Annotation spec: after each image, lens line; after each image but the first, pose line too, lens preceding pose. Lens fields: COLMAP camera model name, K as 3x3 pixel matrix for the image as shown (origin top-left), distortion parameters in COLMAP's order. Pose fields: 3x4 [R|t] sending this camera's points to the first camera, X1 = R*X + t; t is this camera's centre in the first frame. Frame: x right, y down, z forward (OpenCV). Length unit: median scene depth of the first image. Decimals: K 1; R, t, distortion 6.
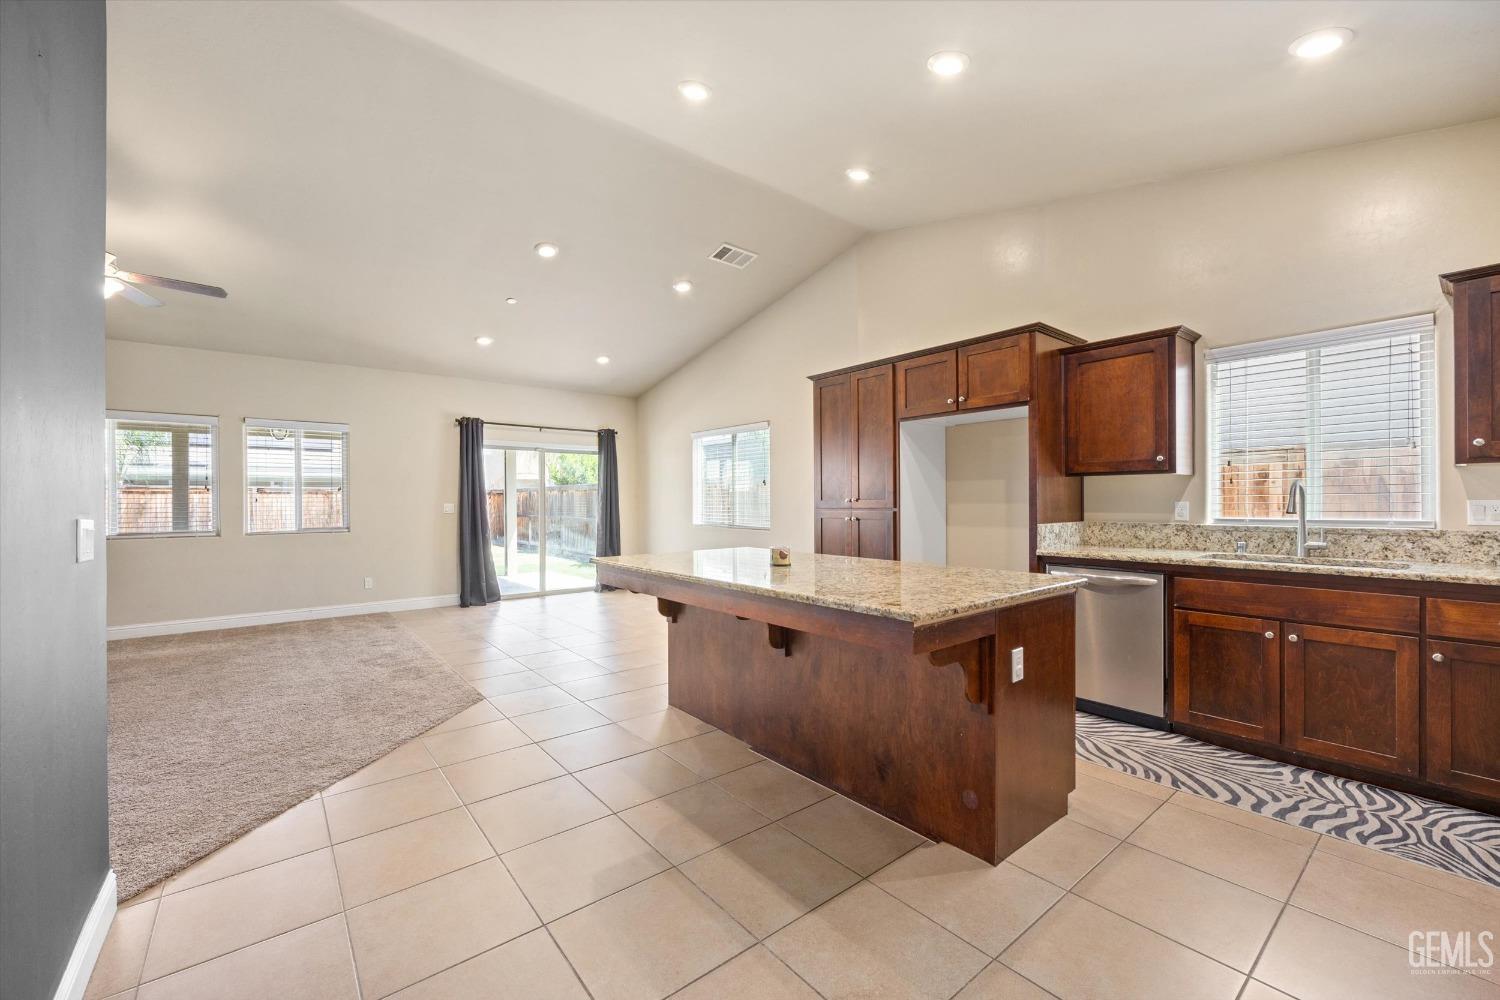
lens RADIAL K [[605.5, 0, 745.6], [0, 605.5, 501.0], [0, 0, 1]] dist [-0.002432, 0.000078]
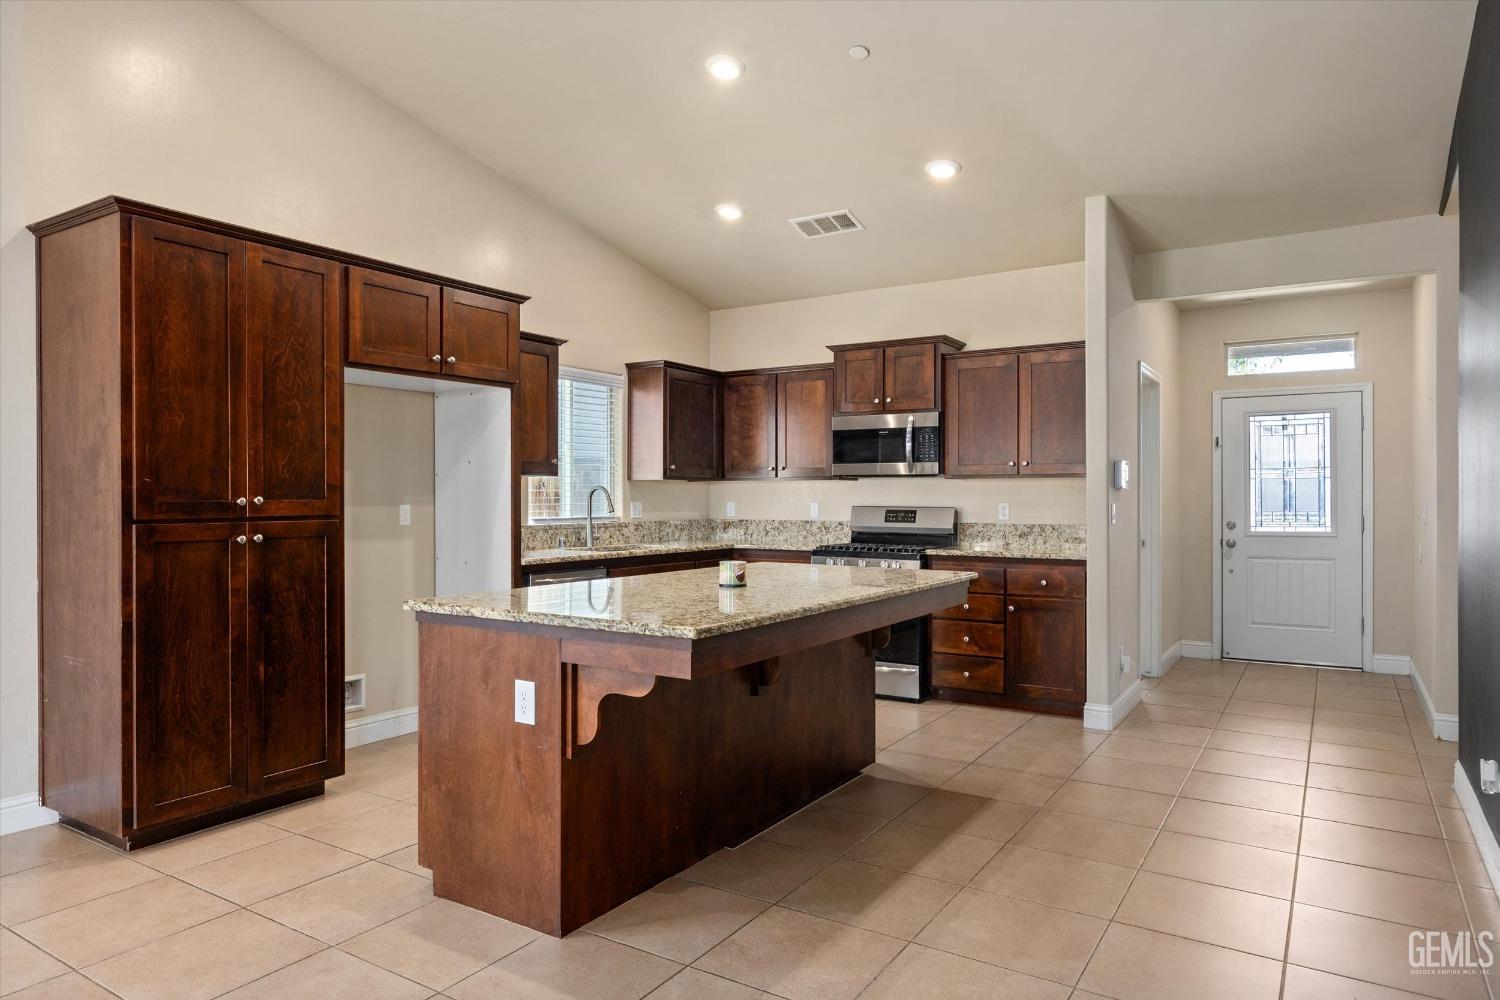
lens RADIAL K [[929.0, 0, 747.4], [0, 929.0, 504.7], [0, 0, 1]] dist [-0.008675, 0.002048]
pose [[-0.324211, -0.000825, 0.945984, -0.832202], [0.000874, 0.999999, 0.001171, 0.001699], [-0.945984, 0.001207, -0.324210, 1.075322]]
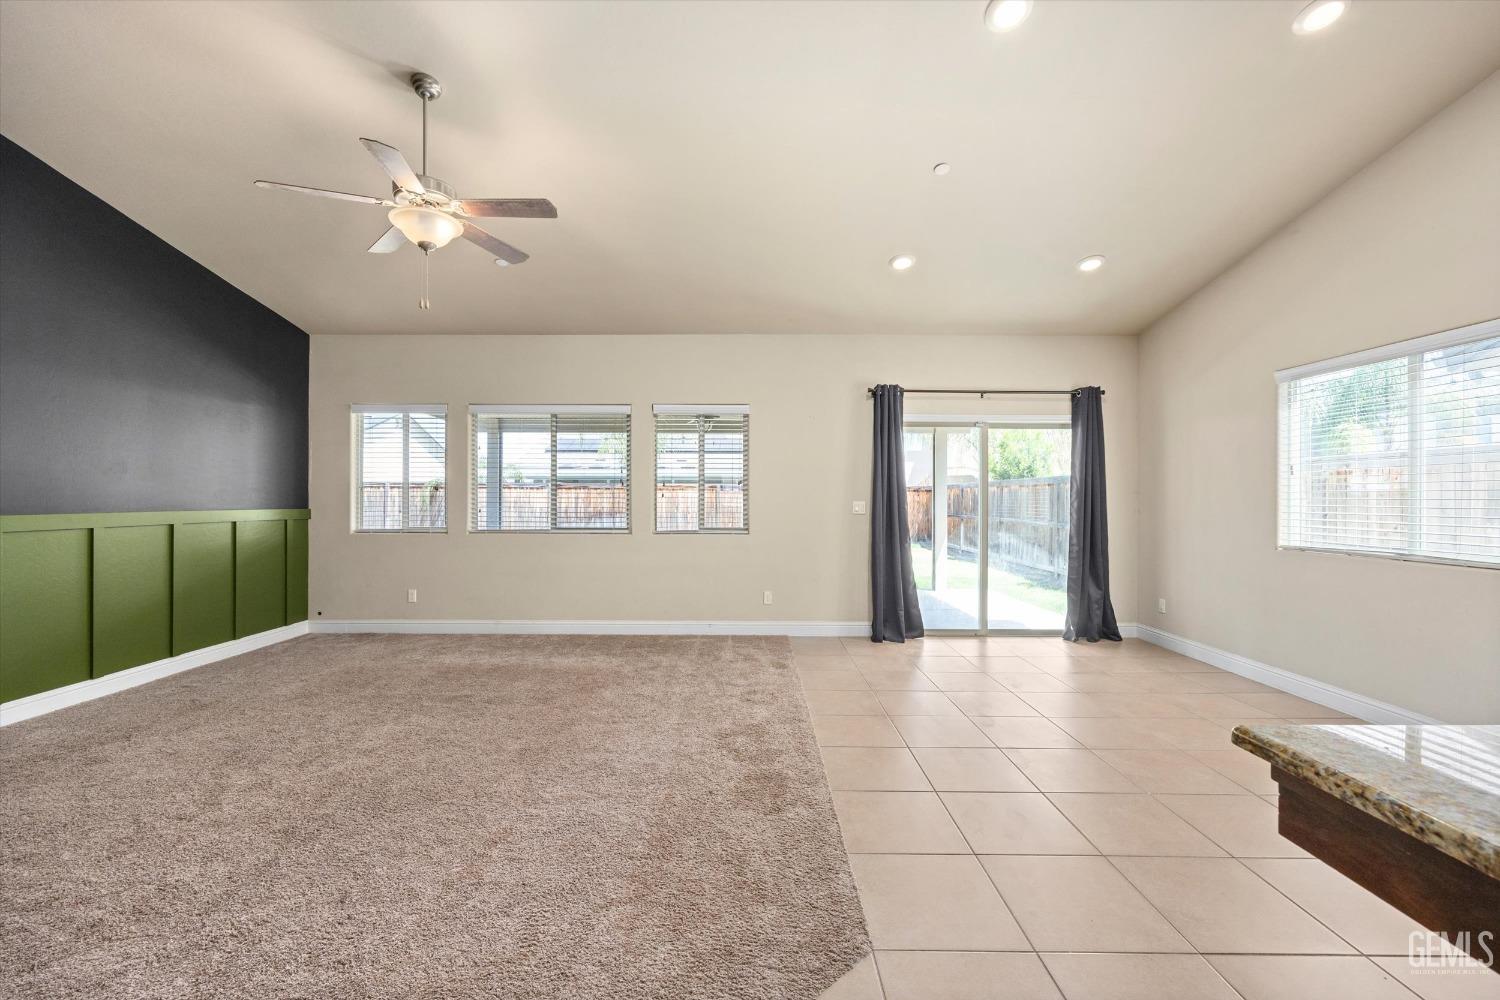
lens RADIAL K [[605.5, 0, 748.2], [0, 605.5, 501.1], [0, 0, 1]] dist [-0.002432, 0.000078]
pose [[0.778008, 0.010345, -0.628169, -0.231571], [-0.007224, 0.999946, 0.007521, -0.001600], [0.628212, -0.001313, 0.778041, 0.612802]]
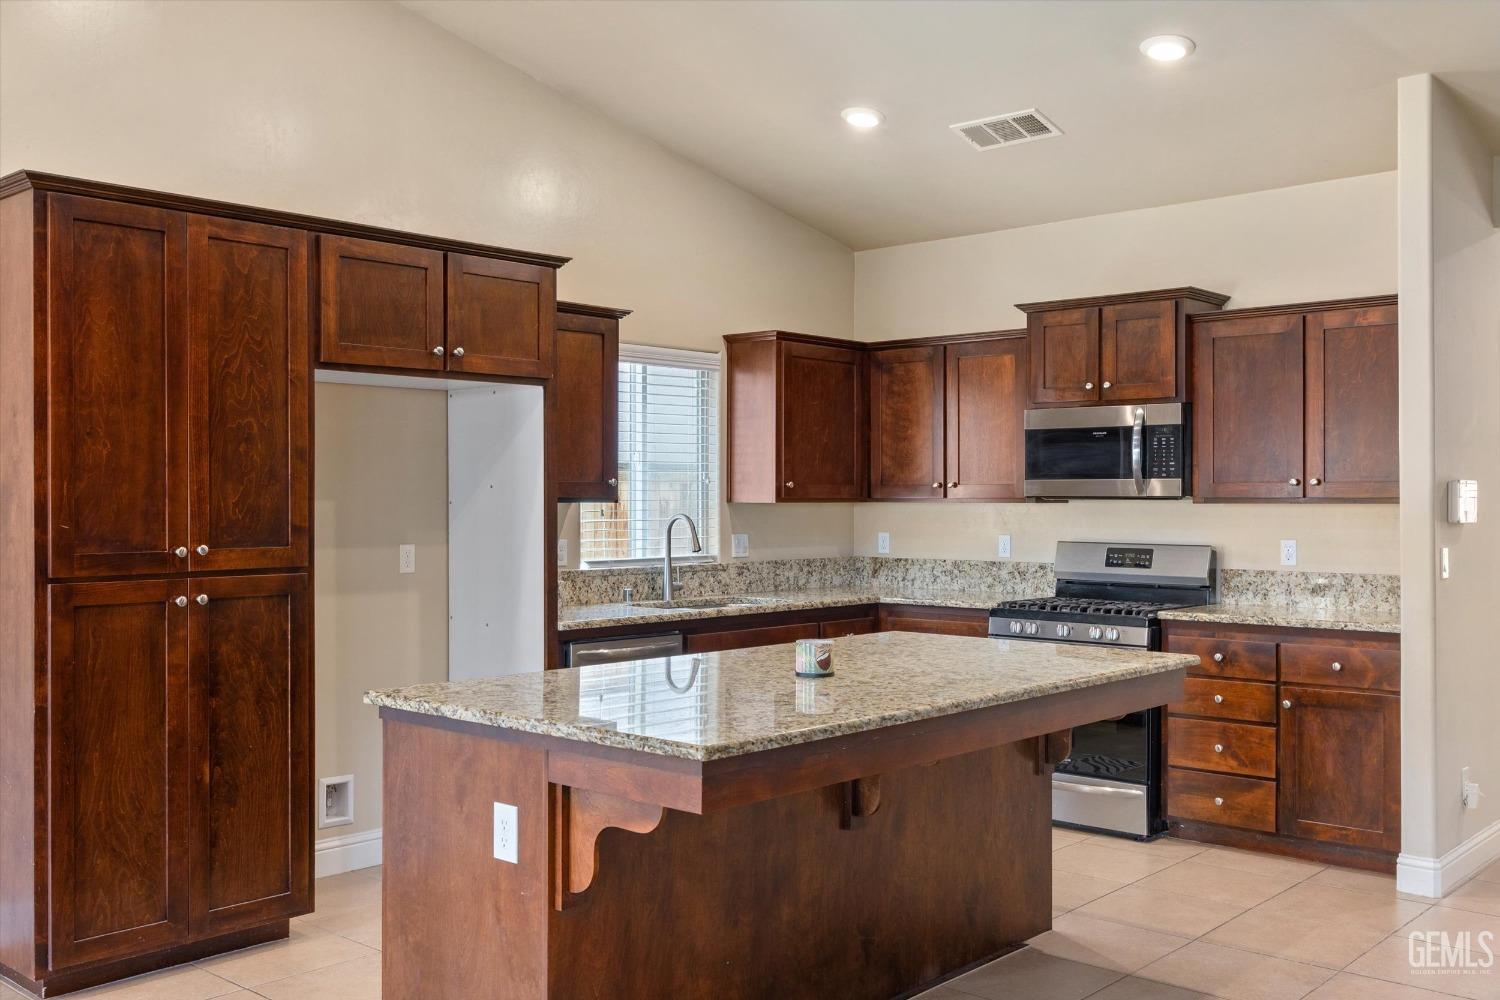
lens RADIAL K [[1415.3, 0, 741.8], [0, 1415.3, 506.3], [0, 0, 1]] dist [-0.005284, 0.000000]
pose [[-0.160864, 0.001814, 0.986975, -0.935716], [0.000252, 0.999998, -0.001797, -0.034032], [-0.986977, -0.000041, -0.160864, 1.002416]]
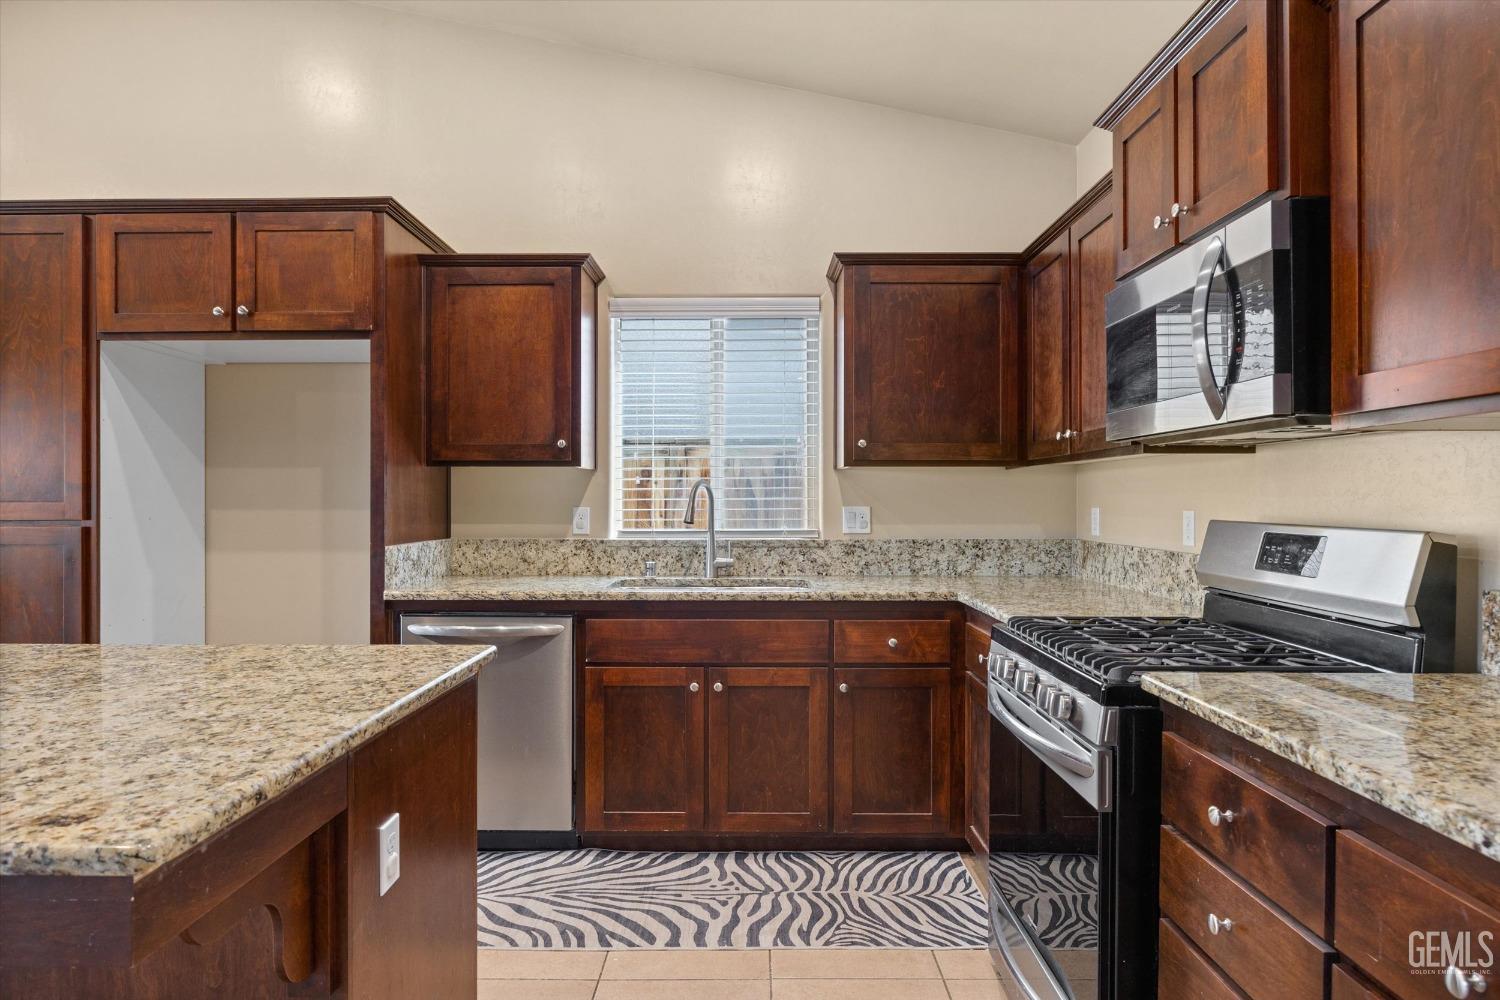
lens RADIAL K [[869.2, 0, 749.6], [0, 869.2, 502.5], [0, 0, 1]] dist [-0.011026, 0.002034]
pose [[0.629459, 0.003881, 0.777024, 0.055260], [-0.004193, 0.999990, -0.001598, -0.003495], [-0.777022, -0.002252, 0.629469, 0.199345]]
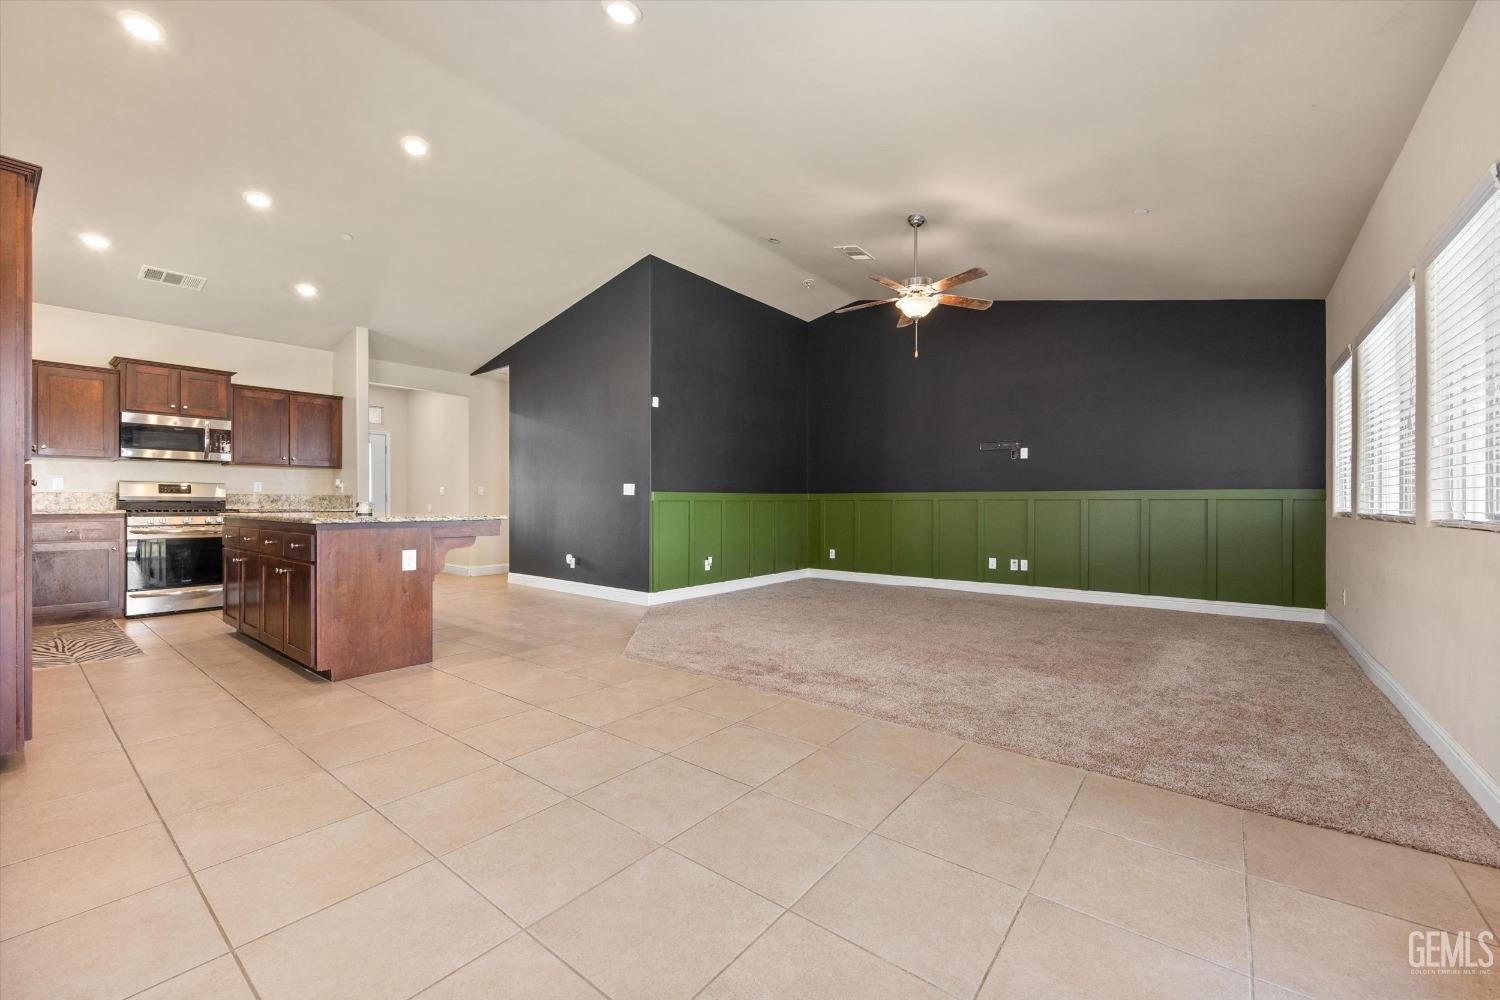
lens RADIAL K [[605.5, 0, 739.8], [0, 605.5, 502.3], [0, 0, 1]] dist [-0.002432, 0.000078]
pose [[-0.975986, 0.002021, -0.217824, -0.409994], [0.002058, 0.999998, 0.000055, 0.061218], [0.217823, -0.000395, -0.975988, 2.086644]]
